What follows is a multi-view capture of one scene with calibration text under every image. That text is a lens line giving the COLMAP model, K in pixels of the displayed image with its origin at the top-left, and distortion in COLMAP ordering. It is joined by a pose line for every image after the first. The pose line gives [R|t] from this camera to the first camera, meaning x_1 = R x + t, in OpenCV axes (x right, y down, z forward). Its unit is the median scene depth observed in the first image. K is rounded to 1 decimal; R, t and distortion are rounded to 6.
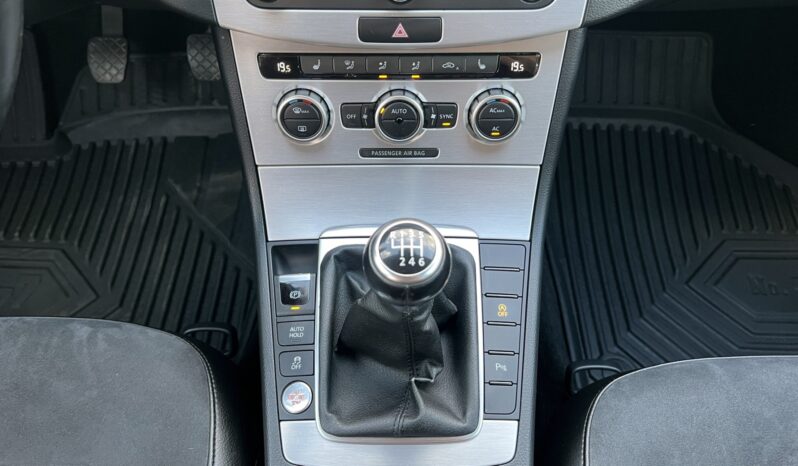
lens RADIAL K [[620.8, 0, 395.6], [0, 620.8, 228.3], [0, 0, 1]] dist [0.059390, -0.069129]
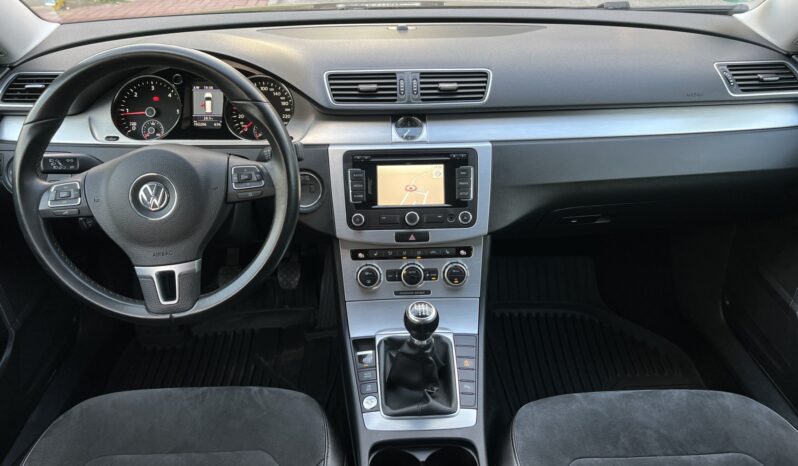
lens RADIAL K [[620.8, 0, 394.0], [0, 620.8, 240.6], [0, 0, 1]] dist [0.059390, -0.069129]
pose [[0.999336, -0.026201, 0.025311, -0.111660], [0.033998, 0.920361, -0.389590, 0.560540], [-0.013088, 0.390192, 0.920641, -1.071648]]
